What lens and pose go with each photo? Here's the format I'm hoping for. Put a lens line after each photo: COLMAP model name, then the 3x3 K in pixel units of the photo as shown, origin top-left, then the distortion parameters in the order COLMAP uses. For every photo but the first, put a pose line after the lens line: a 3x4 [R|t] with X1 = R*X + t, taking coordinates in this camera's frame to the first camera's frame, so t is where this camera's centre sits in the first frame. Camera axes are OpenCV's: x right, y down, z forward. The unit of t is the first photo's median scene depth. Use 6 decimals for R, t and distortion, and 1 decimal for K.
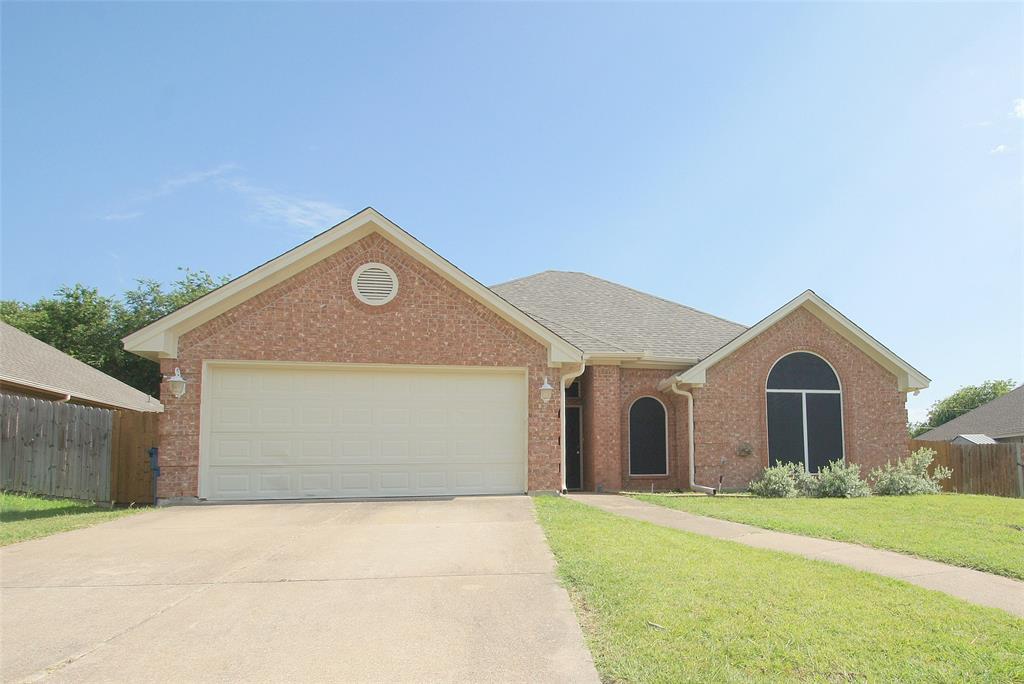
lens RADIAL K [[451.2, 0, 515.6], [0, 451.2, 353.2], [0, 0, 1]] dist [0.011332, -0.013817]
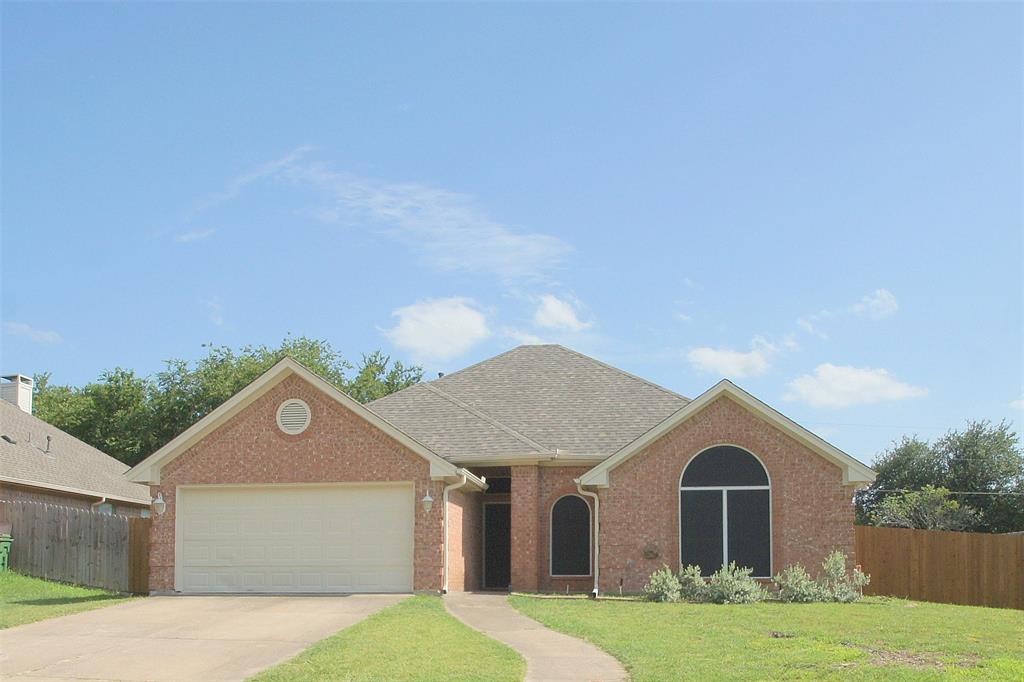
lens RADIAL K [[658.0, 0, 483.9], [0, 658.0, 339.9], [0, 0, 1]] dist [0.001795, -0.003571]
pose [[0.958556, -0.081672, -0.272946, 0.610797], [0.065923, 0.995613, -0.066396, -0.182623], [0.277171, 0.045650, 0.959736, -0.521154]]
